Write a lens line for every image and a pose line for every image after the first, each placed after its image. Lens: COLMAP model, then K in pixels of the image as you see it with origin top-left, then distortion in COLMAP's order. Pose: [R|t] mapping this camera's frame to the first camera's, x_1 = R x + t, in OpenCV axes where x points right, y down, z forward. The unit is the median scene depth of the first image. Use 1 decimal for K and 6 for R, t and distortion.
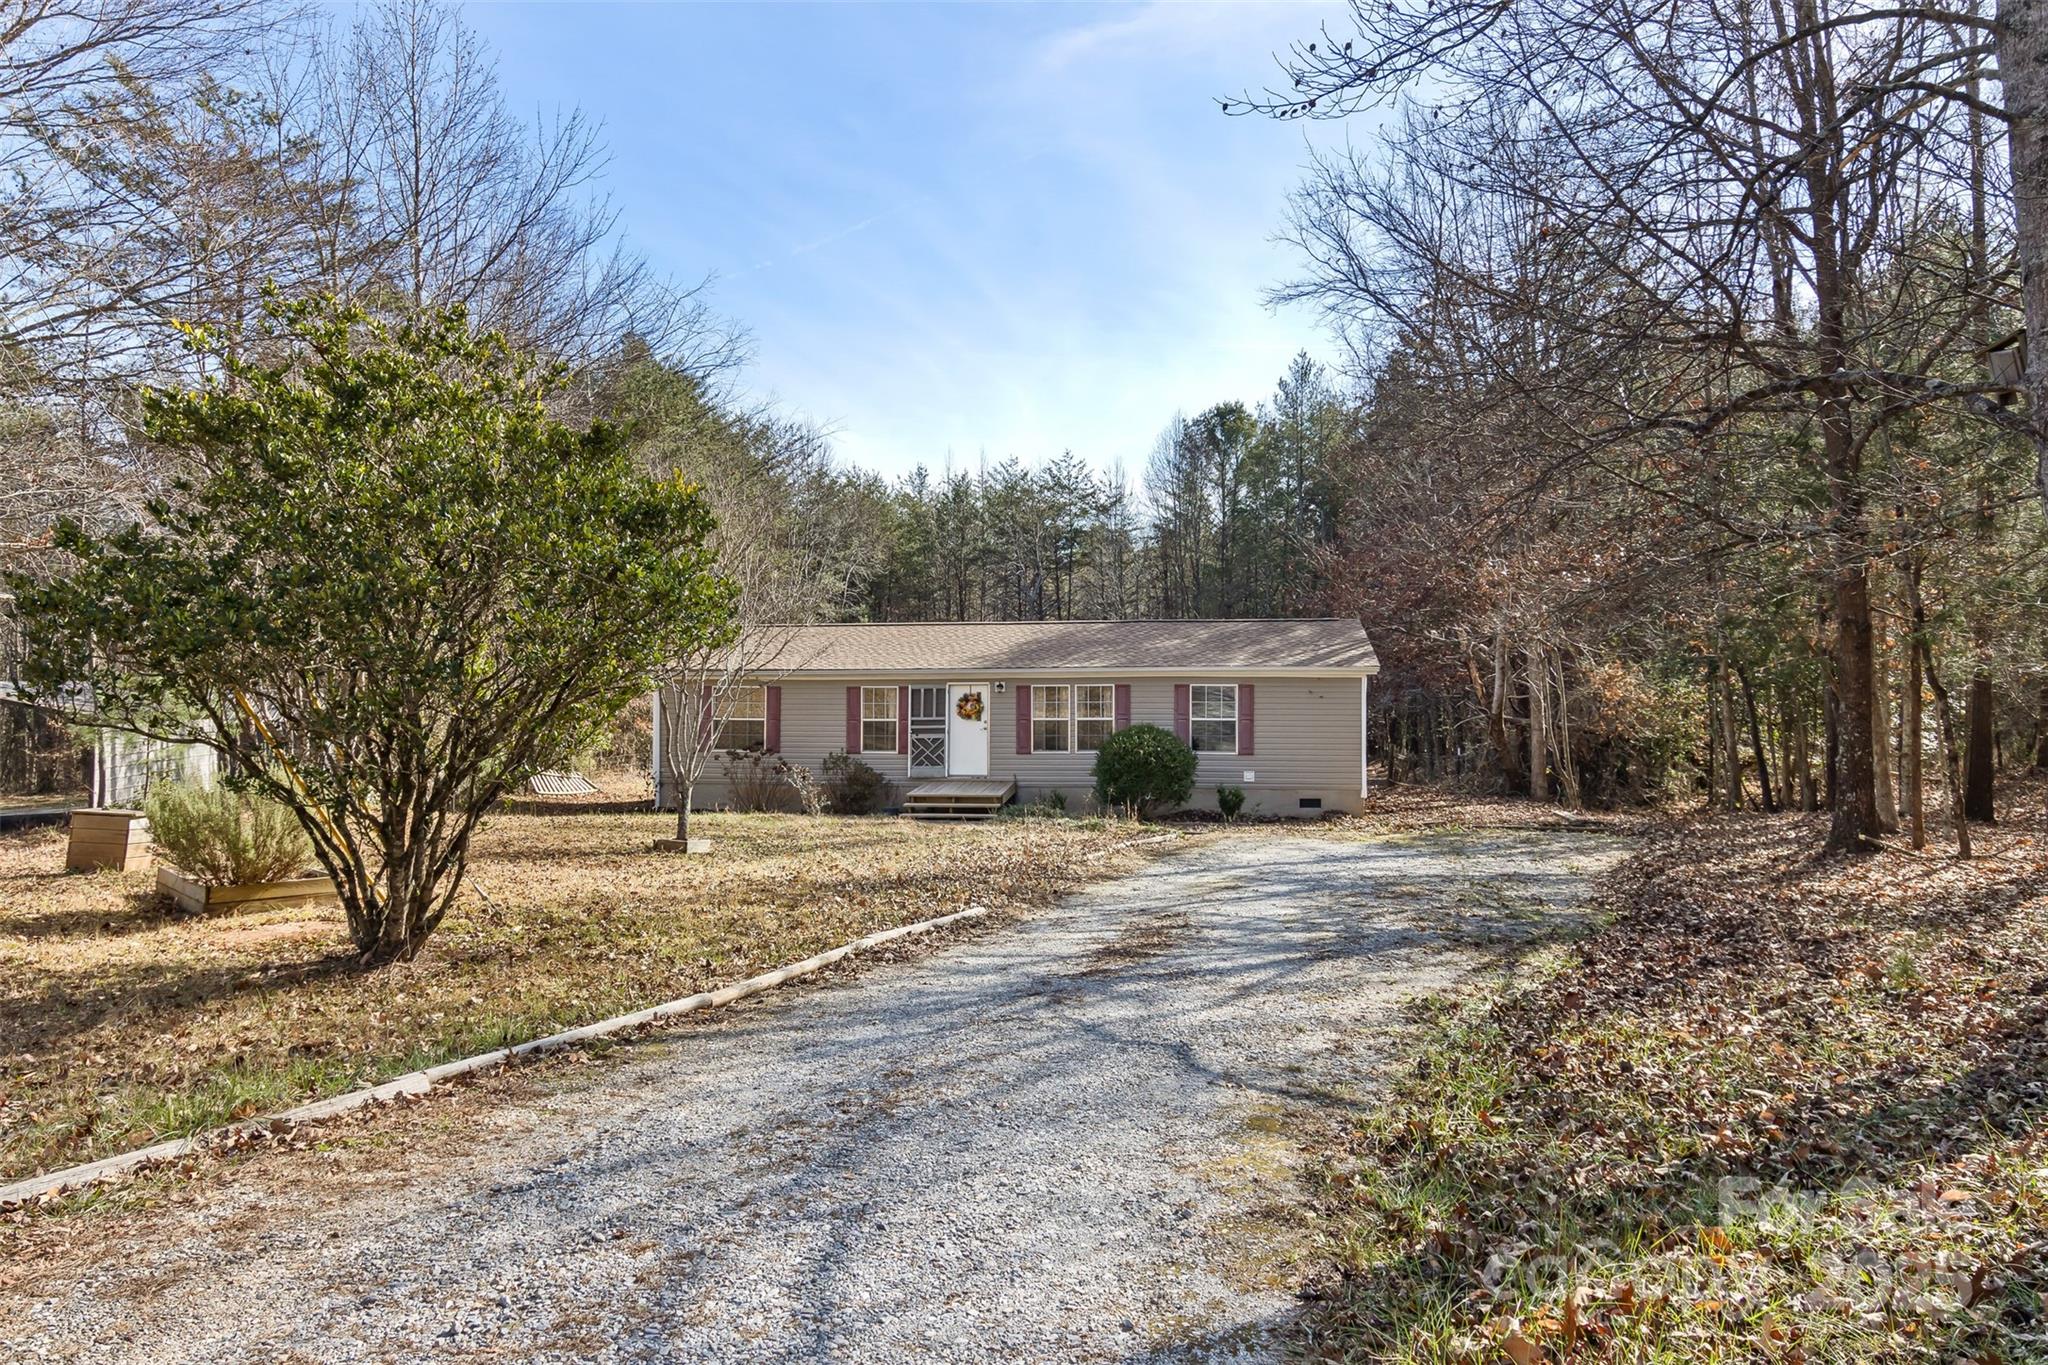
lens RADIAL K [[1513.7, 0, 1024.0], [0, 1513.7, 682.5], [0, 0, 1]] dist [-0.036897, -0.000309]
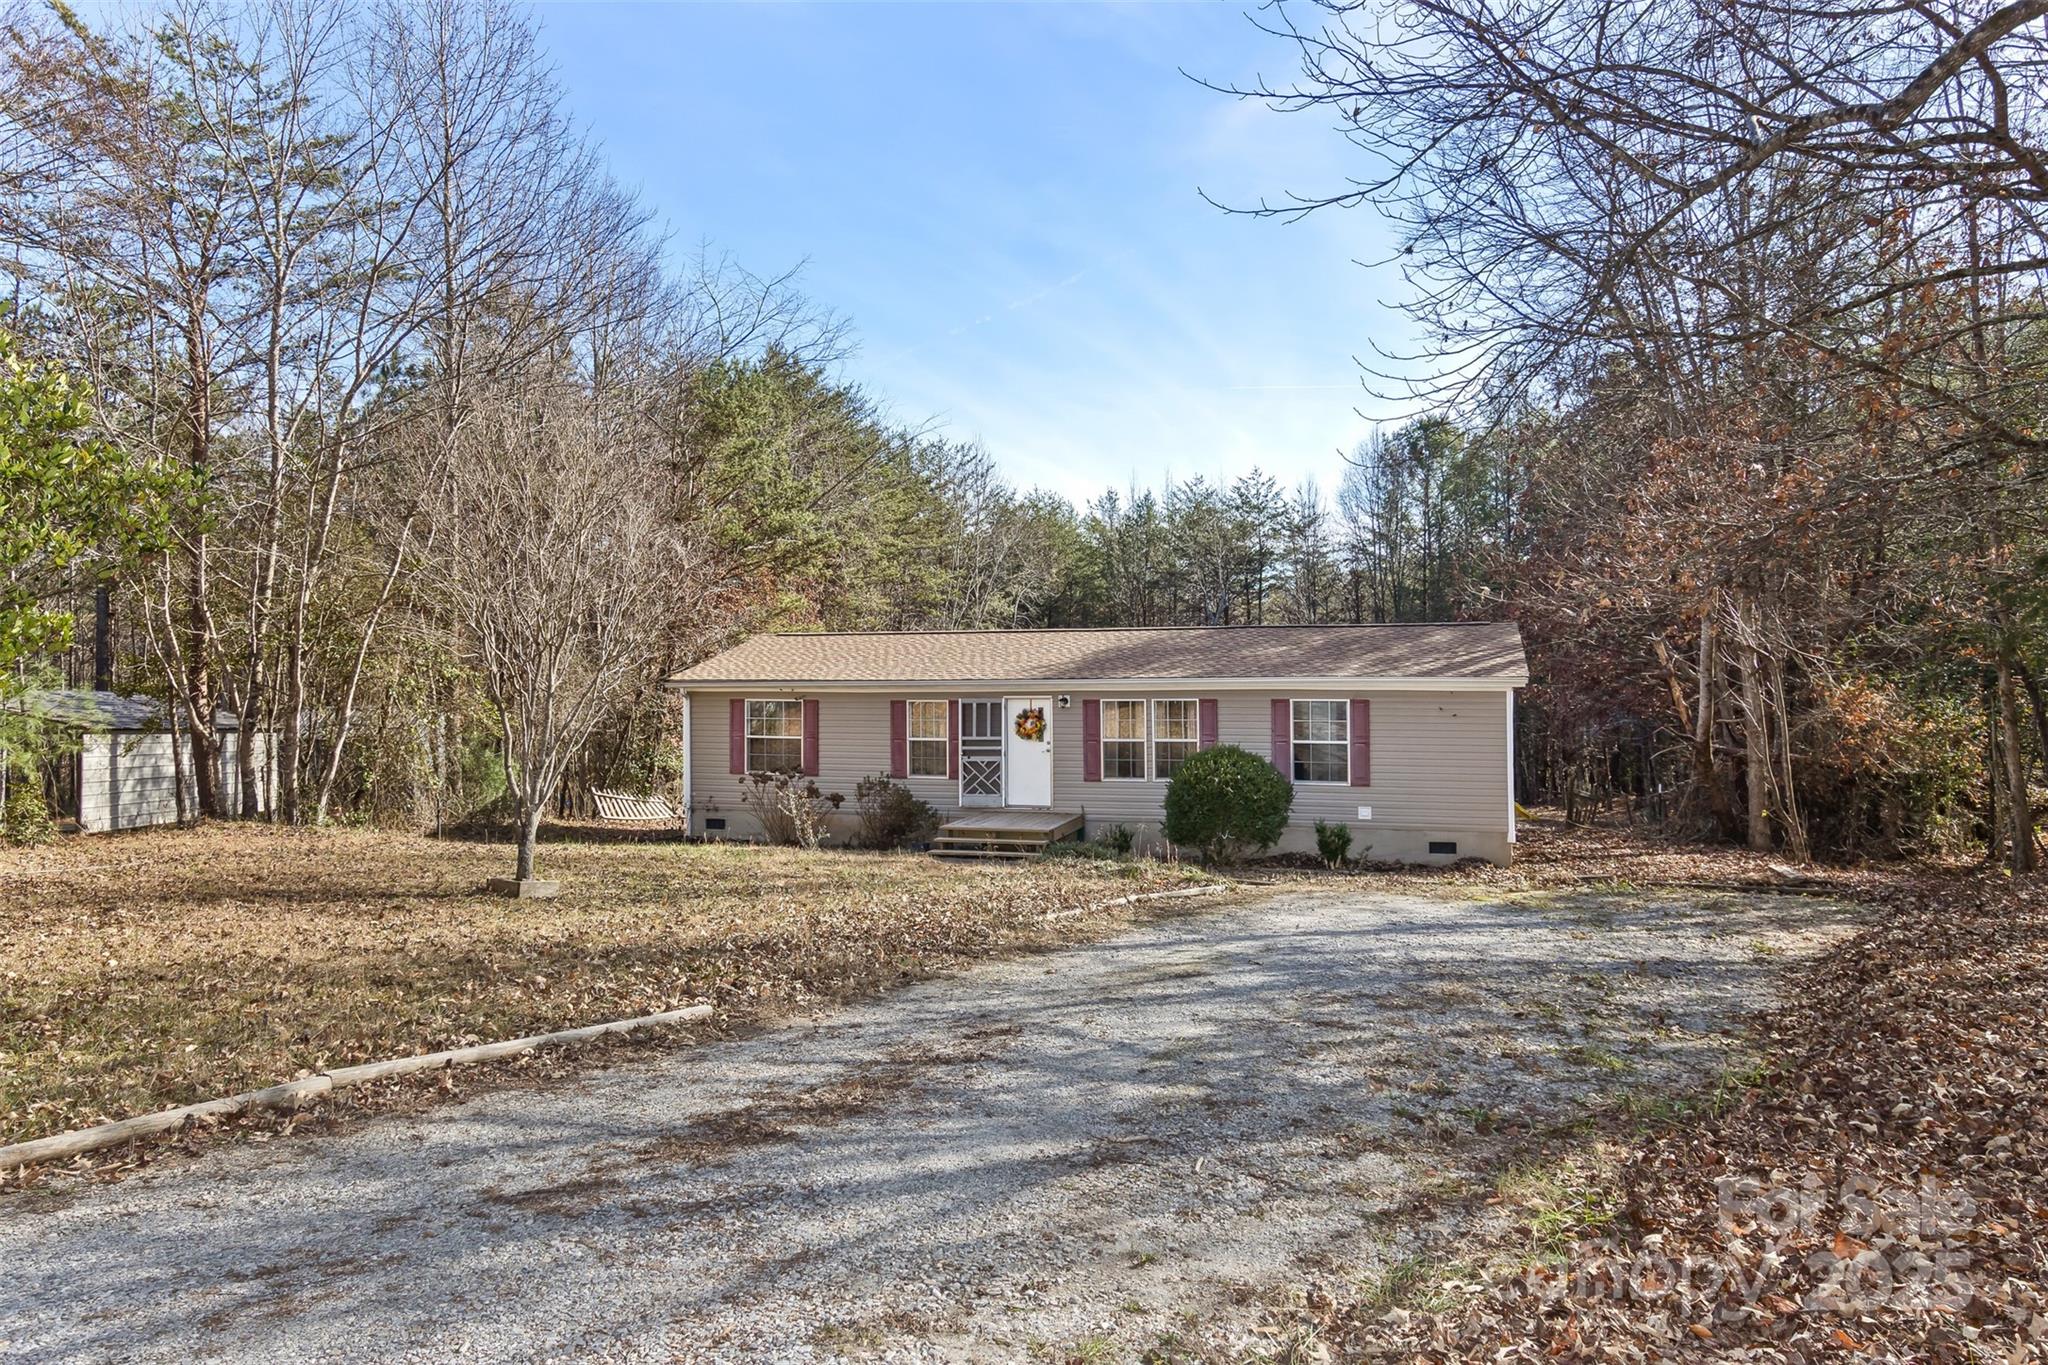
lens RADIAL K [[1462.2, 0, 1016.7], [0, 1462.2, 637.5], [0, 0, 1]] dist [-0.034467, 0.003190]
pose [[0.984663, -0.001750, -0.174459, 0.099507], [-0.008099, 0.998413, -0.055727, 0.012984], [0.174279, 0.056286, 0.983086, 0.191210]]
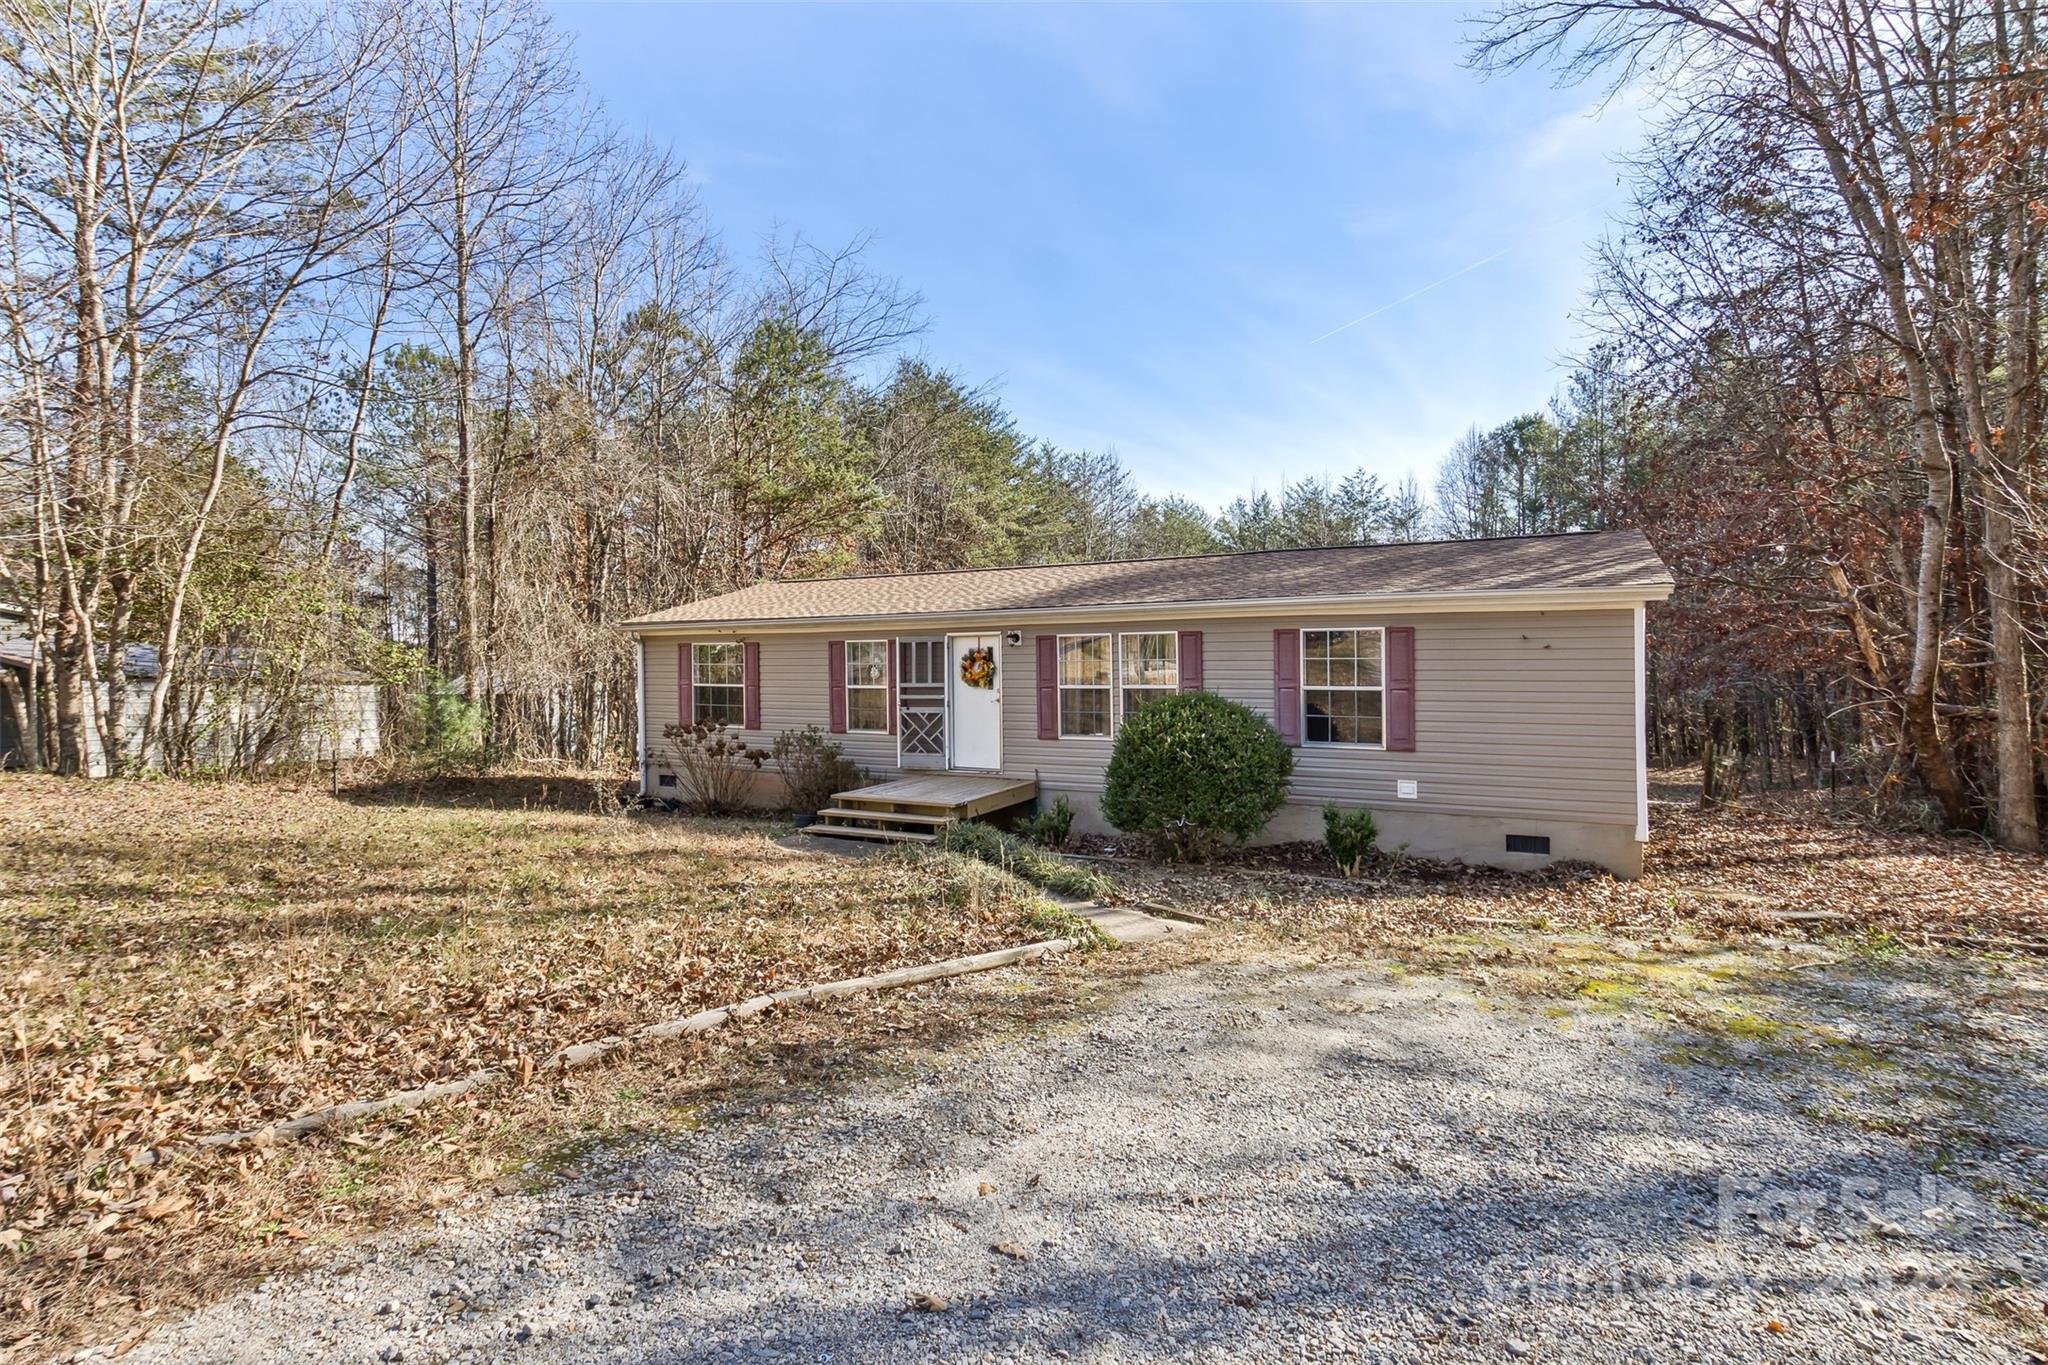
lens RADIAL K [[1006.6, 0, 1019.2], [0, 1006.6, 664.9], [0, 0, 1]] dist [-0.001229, -0.000307]
pose [[0.933687, 0.000331, -0.358091, 0.144350], [-0.010522, 0.999593, -0.026512, 0.026380], [0.357936, 0.028522, 0.933310, 0.580935]]
